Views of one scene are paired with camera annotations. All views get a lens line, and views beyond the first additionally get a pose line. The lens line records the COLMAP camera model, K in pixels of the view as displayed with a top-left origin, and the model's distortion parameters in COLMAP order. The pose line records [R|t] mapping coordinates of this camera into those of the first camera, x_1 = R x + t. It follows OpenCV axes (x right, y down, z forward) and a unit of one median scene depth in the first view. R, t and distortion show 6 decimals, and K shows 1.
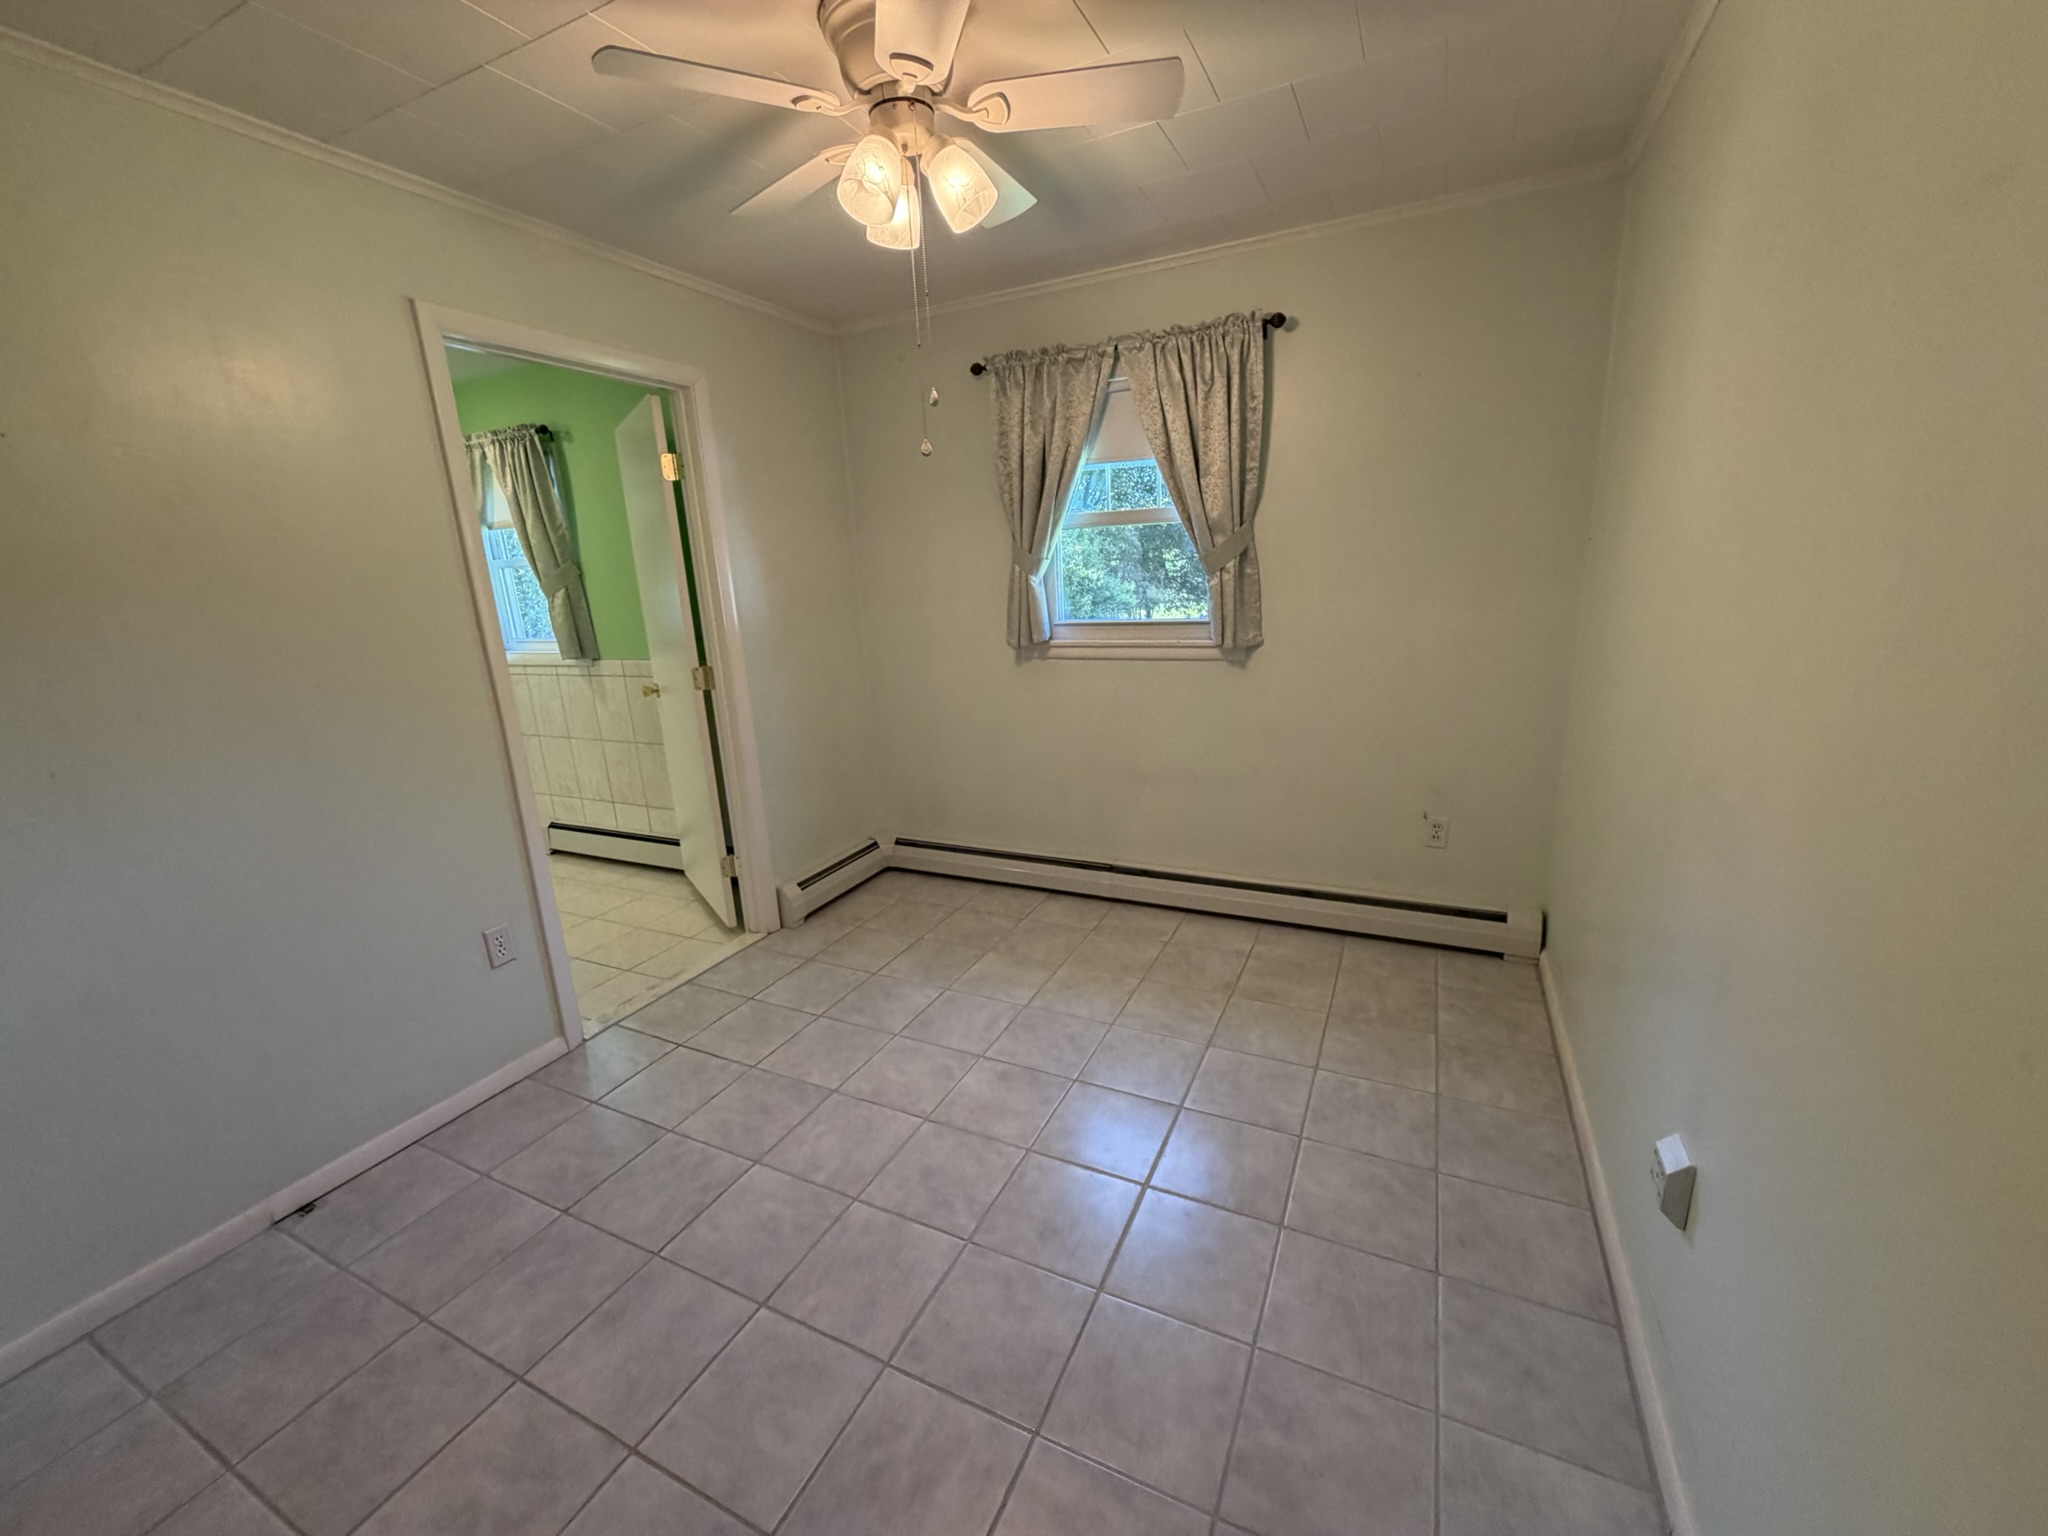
lens RADIAL K [[814.3, 0, 1025.1], [0, 814.3, 758.4], [0, 0, 1]] dist [-0.000288, 0.000083]
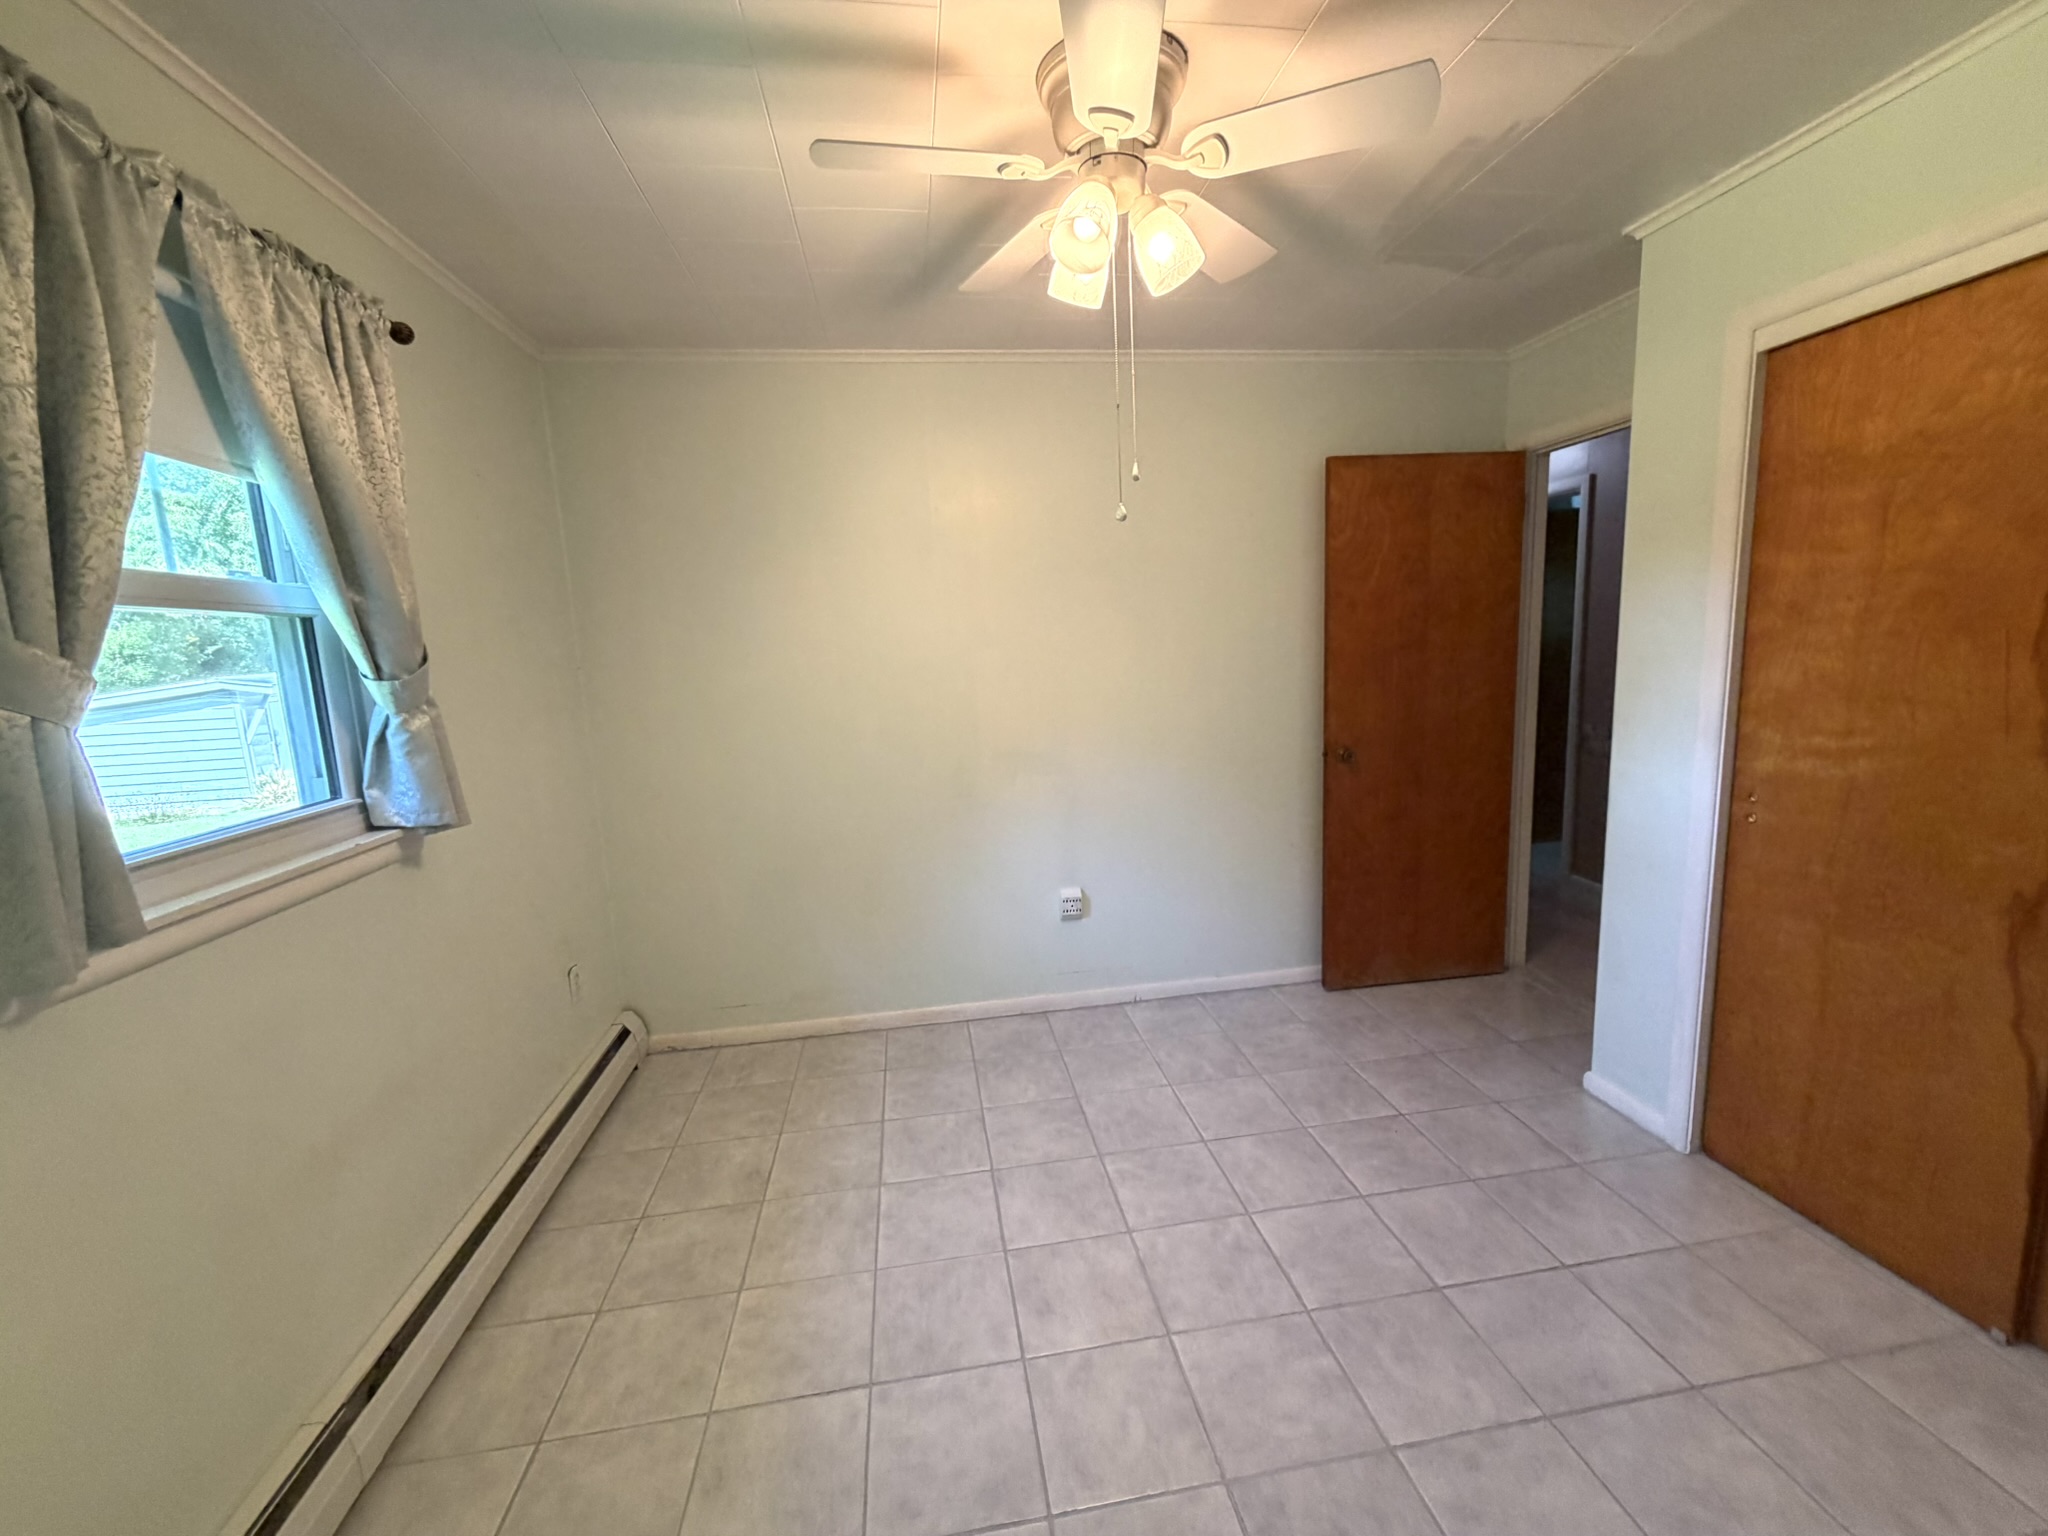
lens RADIAL K [[814.3, 0, 1025.7], [0, 814.3, 762.4], [0, 0, 1]] dist [-0.000288, 0.000083]
pose [[-0.556889, -0.049716, 0.829098, -0.722546], [0.267709, 0.934192, 0.235833, -0.312589], [-0.786261, 0.353290, -0.506932, 1.424846]]
